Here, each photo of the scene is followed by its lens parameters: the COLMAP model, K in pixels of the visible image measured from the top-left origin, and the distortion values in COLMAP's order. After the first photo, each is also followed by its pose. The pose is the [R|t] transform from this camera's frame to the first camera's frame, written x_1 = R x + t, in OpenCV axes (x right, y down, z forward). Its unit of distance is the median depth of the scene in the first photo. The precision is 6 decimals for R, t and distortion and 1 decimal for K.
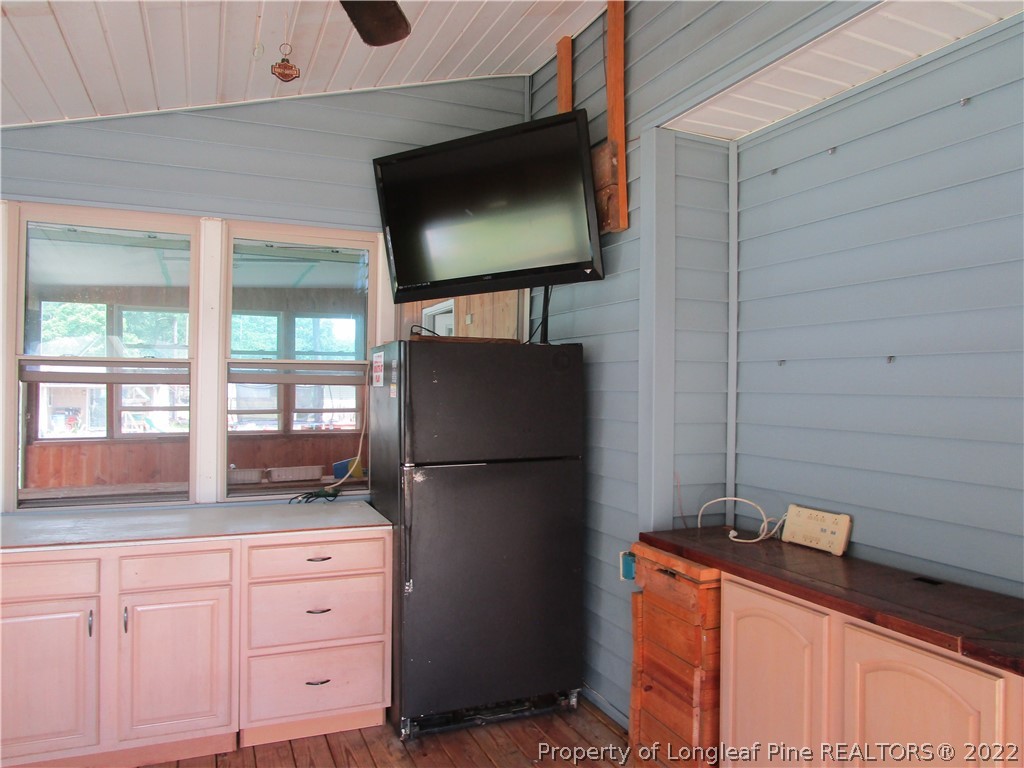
lens RADIAL K [[724.9, 0, 509.0], [0, 724.9, 381.9], [0, 0, 1]] dist [-0.035765, 0.011007]
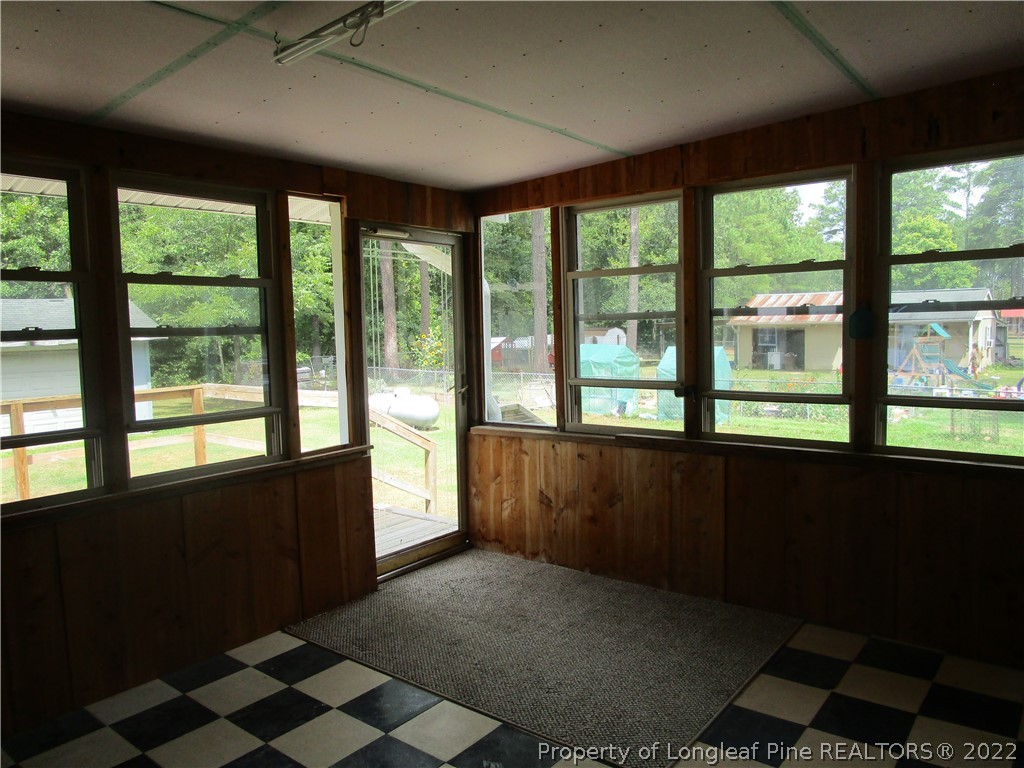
lens RADIAL K [[724.9, 0, 512.5], [0, 724.9, 384.8], [0, 0, 1]] dist [-0.035765, 0.011007]
pose [[0.475330, 0.052106, -0.878263, -0.039798], [0.027425, 0.996882, 0.073986, -0.006248], [0.879380, -0.059255, 0.472419, 0.690496]]
